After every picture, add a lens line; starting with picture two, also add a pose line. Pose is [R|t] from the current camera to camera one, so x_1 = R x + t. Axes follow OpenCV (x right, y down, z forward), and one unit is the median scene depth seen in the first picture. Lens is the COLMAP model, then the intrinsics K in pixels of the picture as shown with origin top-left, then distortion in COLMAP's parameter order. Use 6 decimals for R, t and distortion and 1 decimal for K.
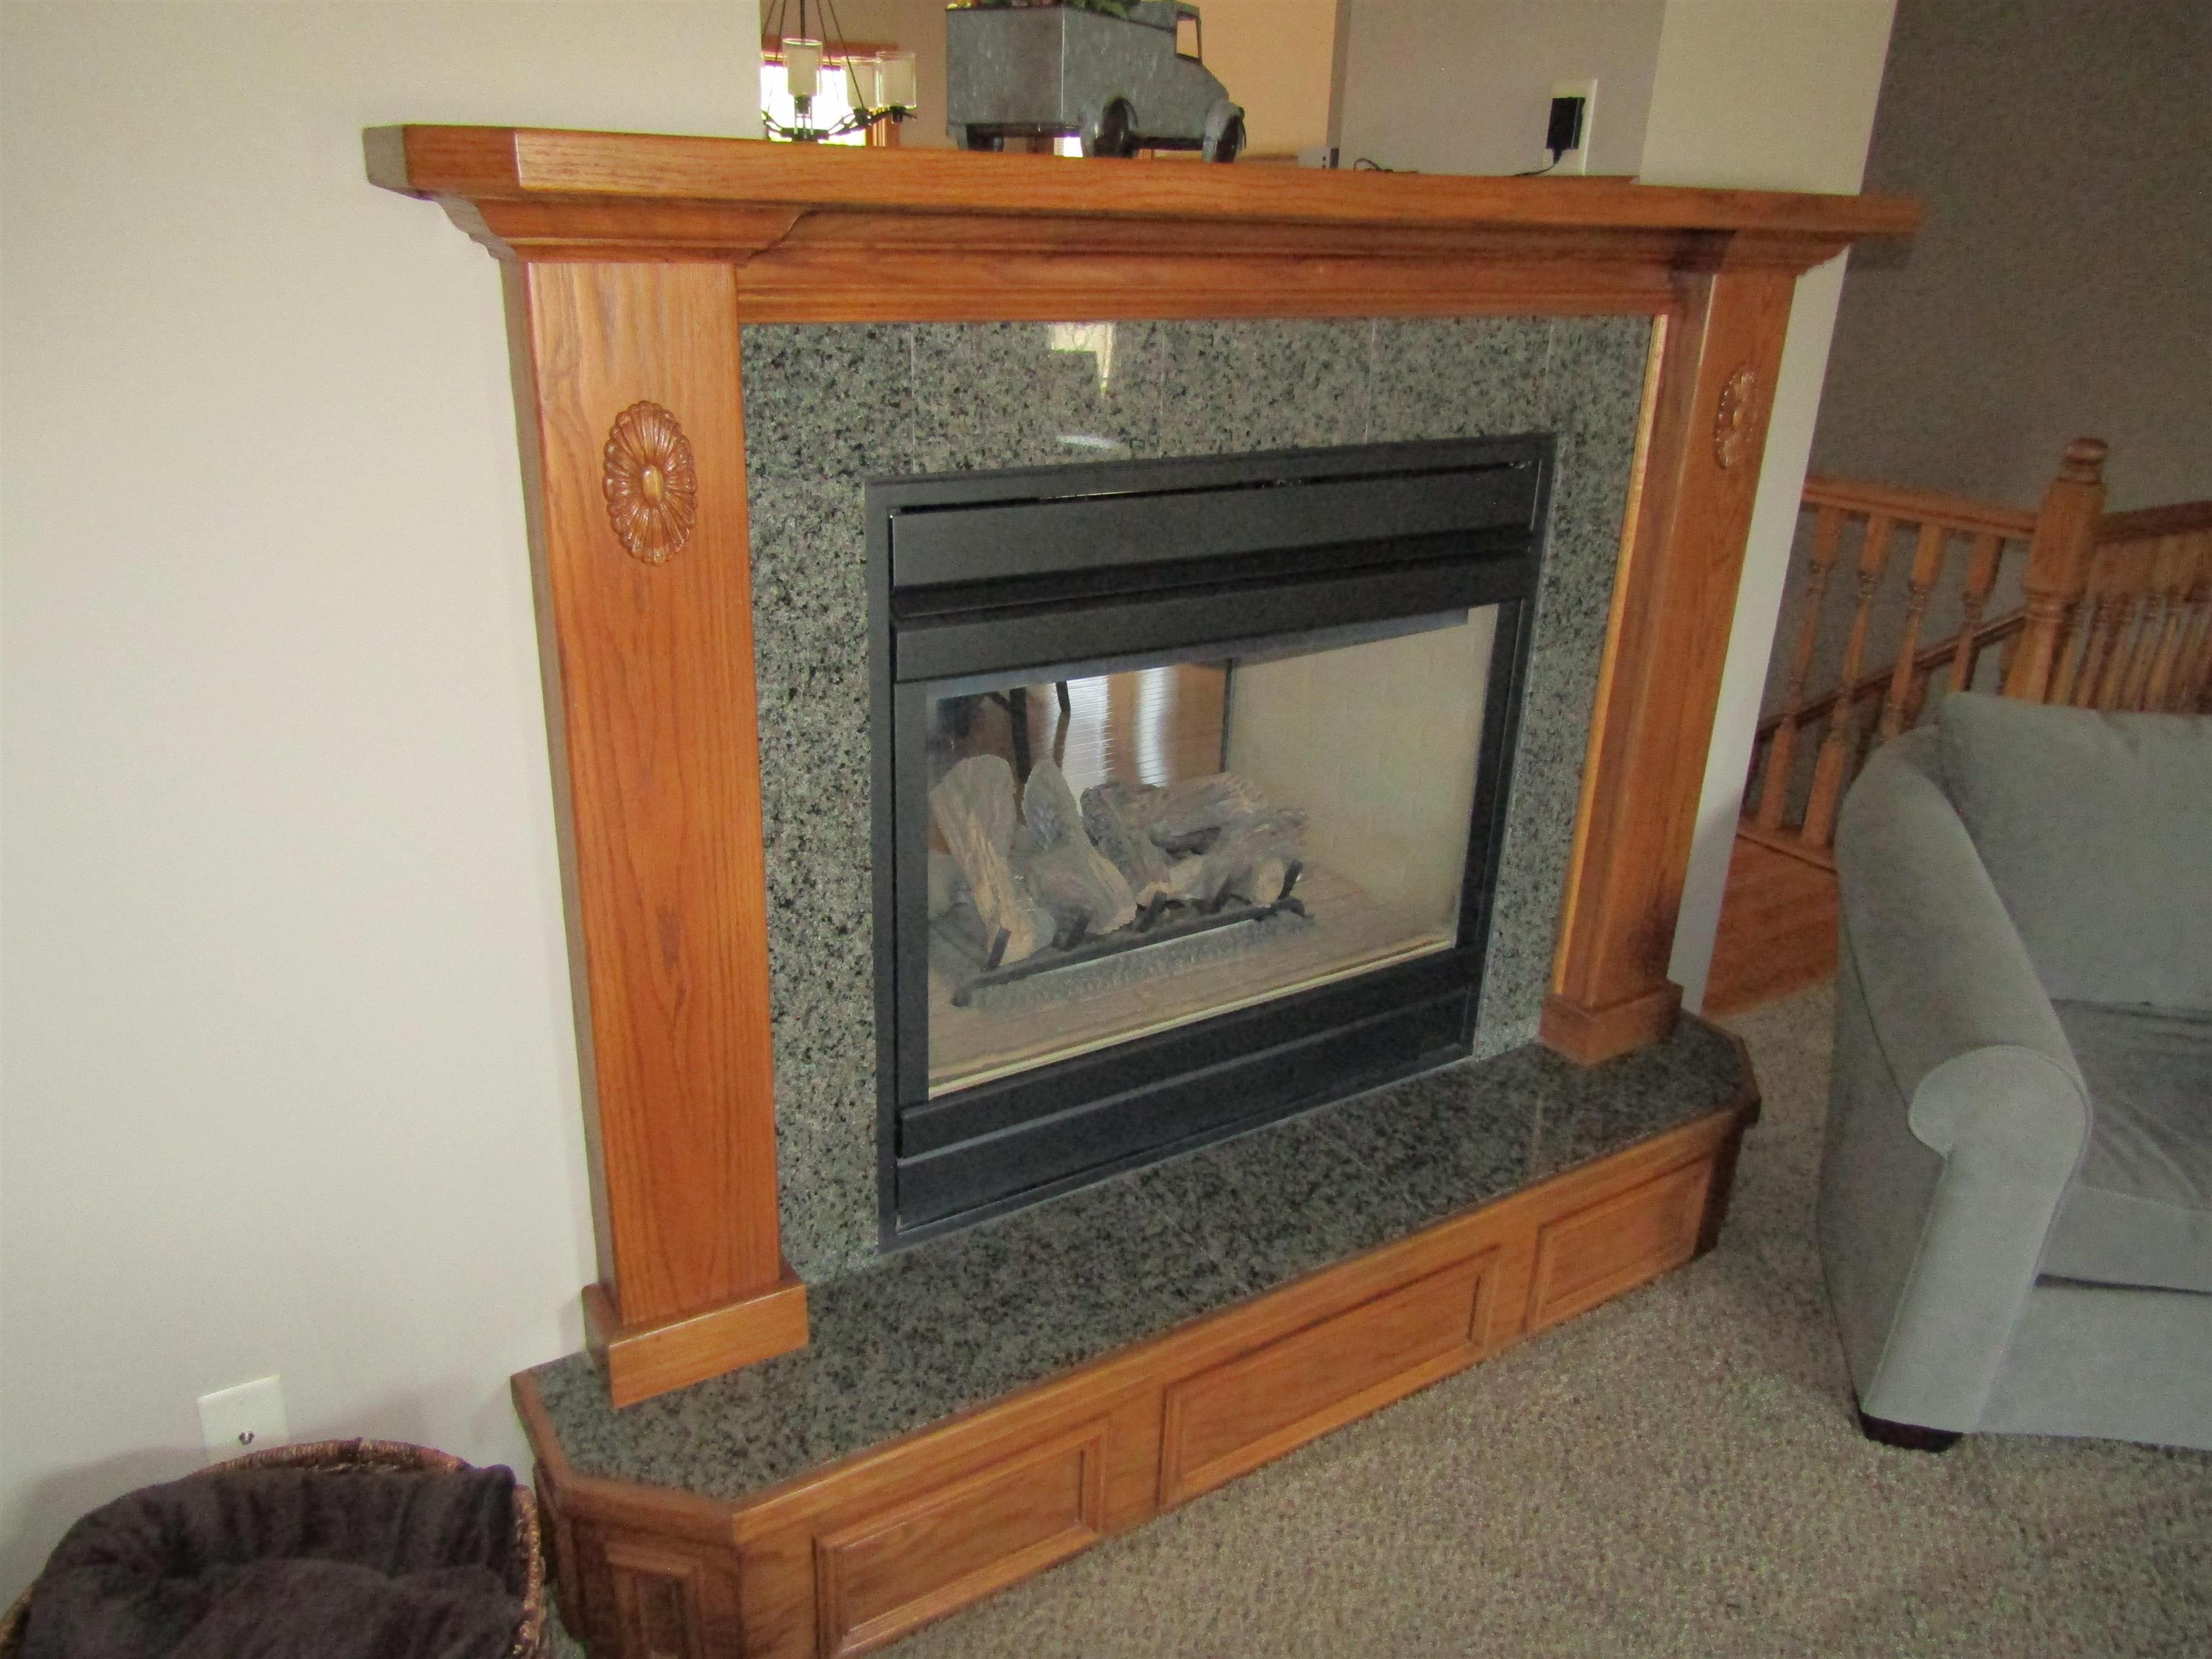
lens RADIAL K [[1572.8, 0, 1112.8], [0, 1572.8, 836.5], [0, 0, 1]] dist [-0.014501, 0.010802]
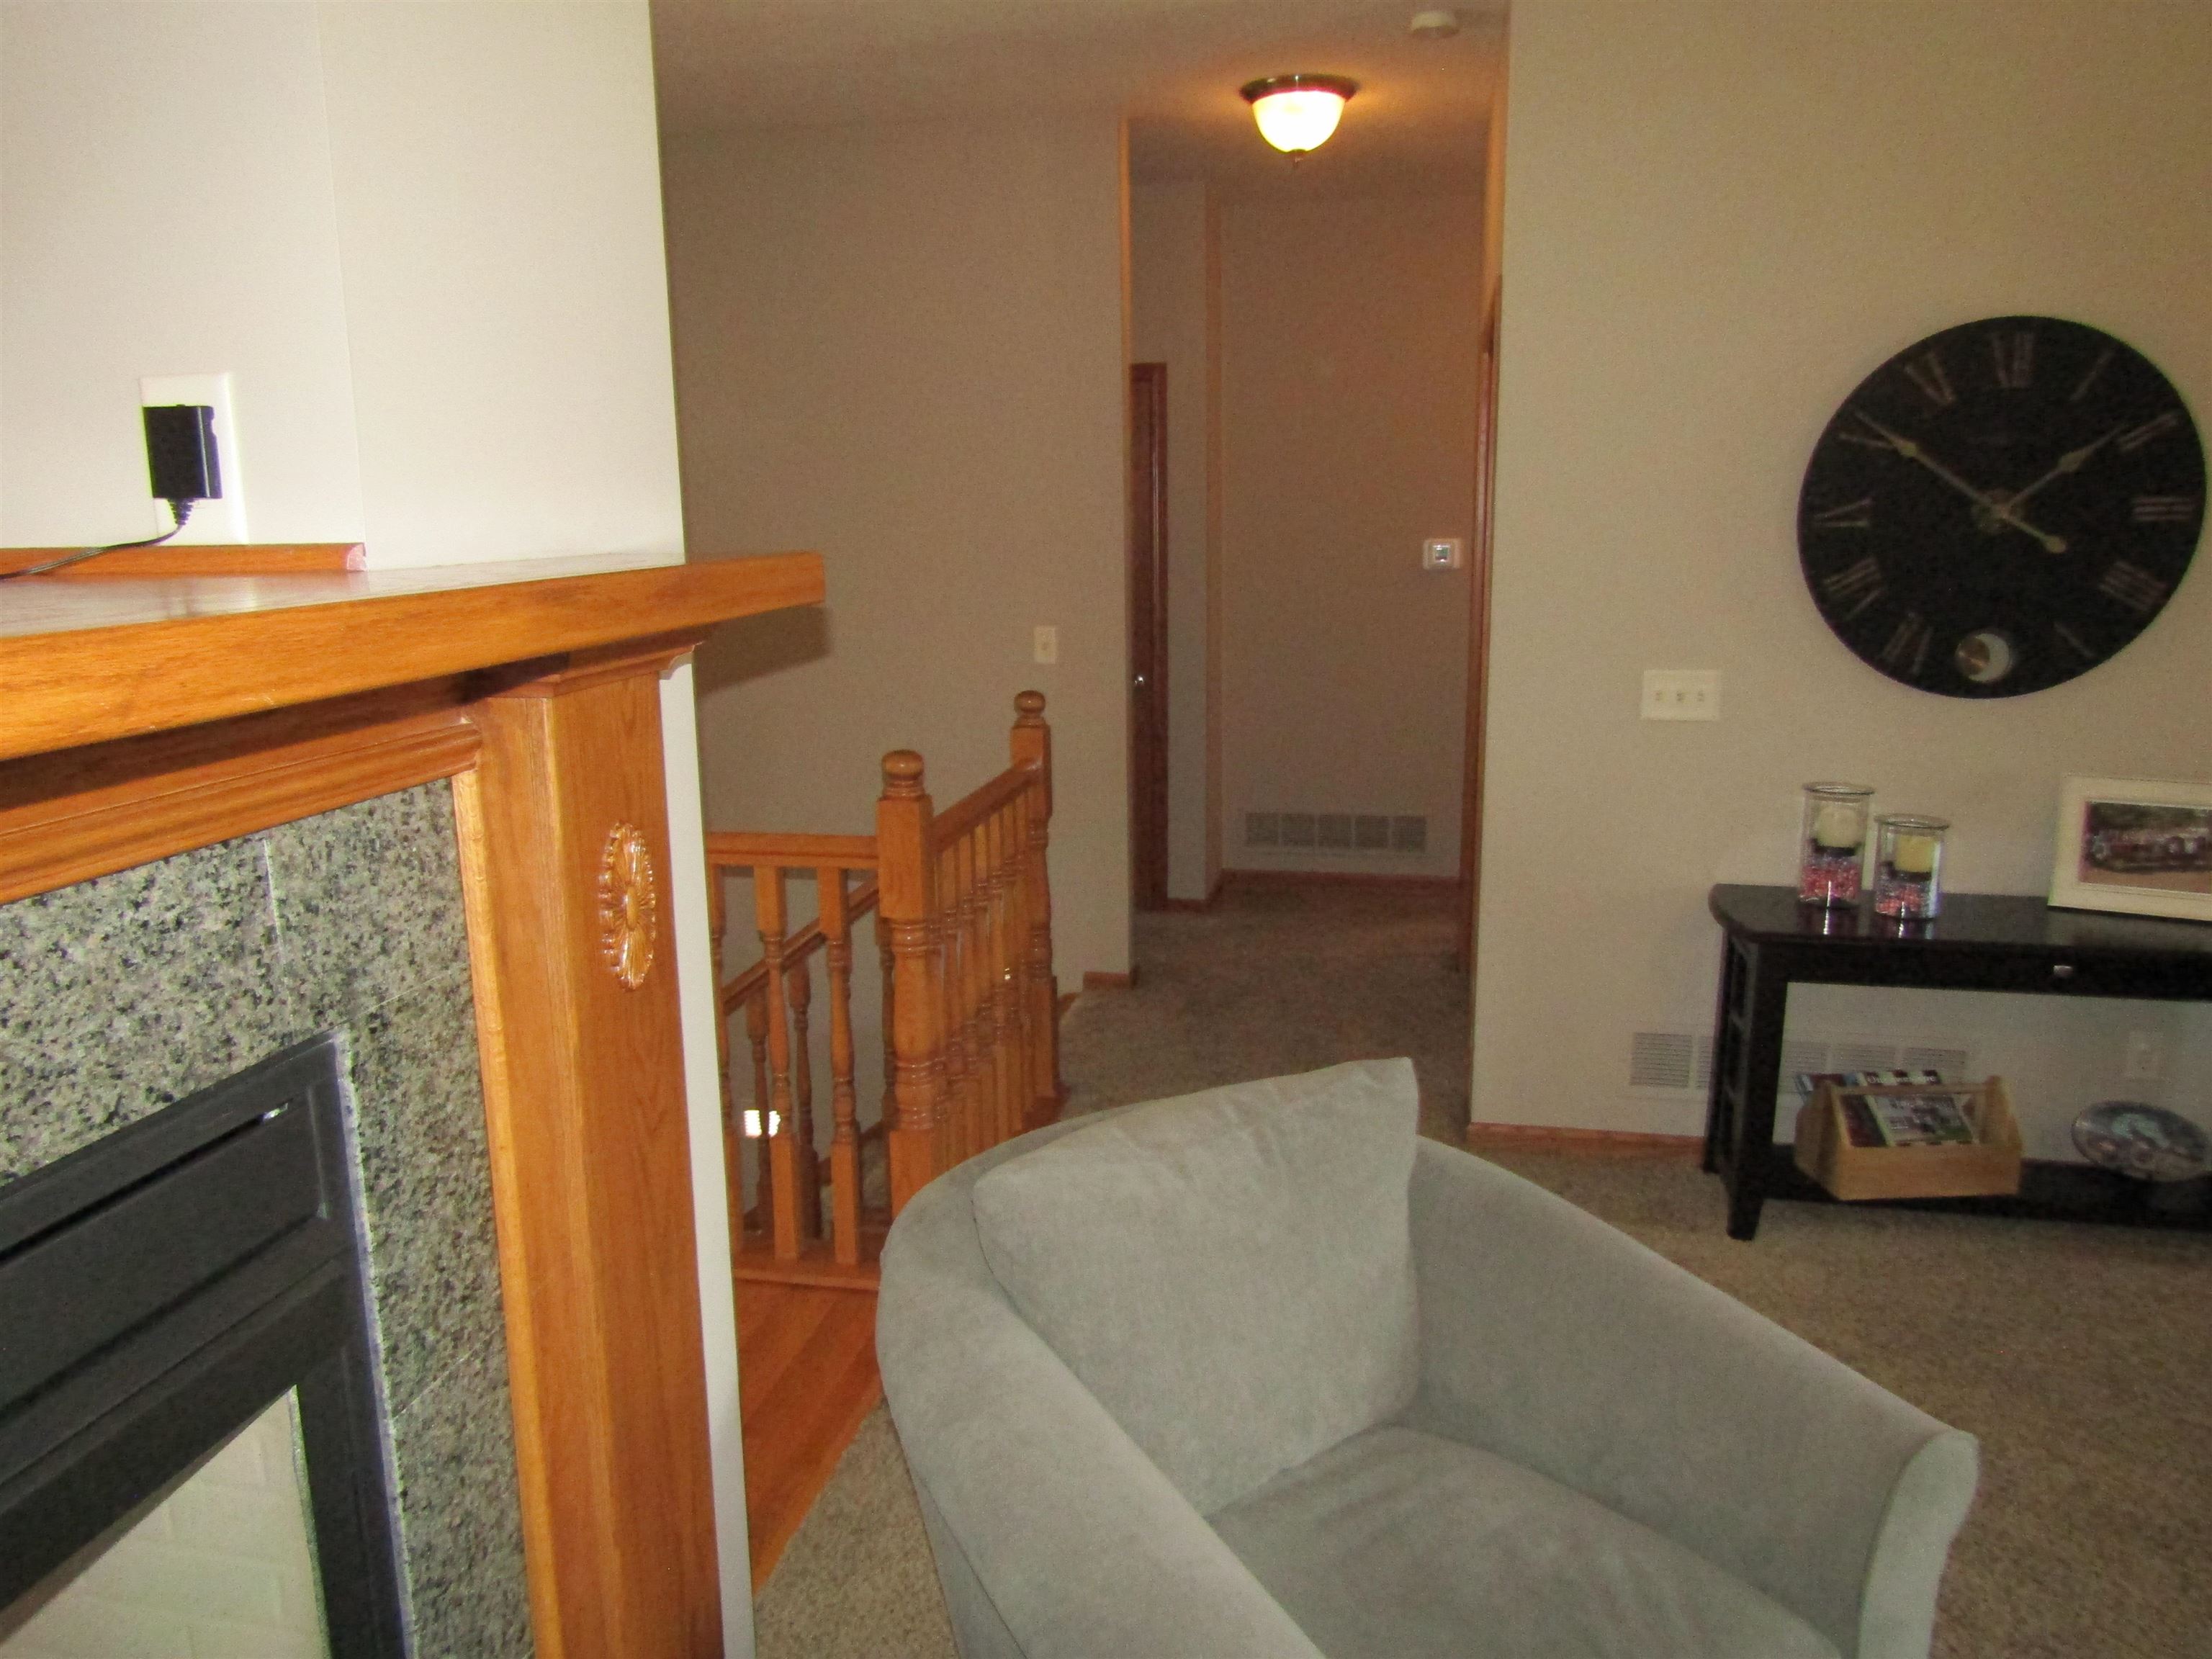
lens RADIAL K [[1572.8, 0, 1110.2], [0, 1572.8, 814.8], [0, 0, 1]] dist [-0.014501, 0.010802]
pose [[0.695263, -0.186049, 0.694259, 0.118199], [0.301180, 0.952439, -0.046379, -0.220636], [-0.652610, 0.241342, 0.718229, 0.448822]]
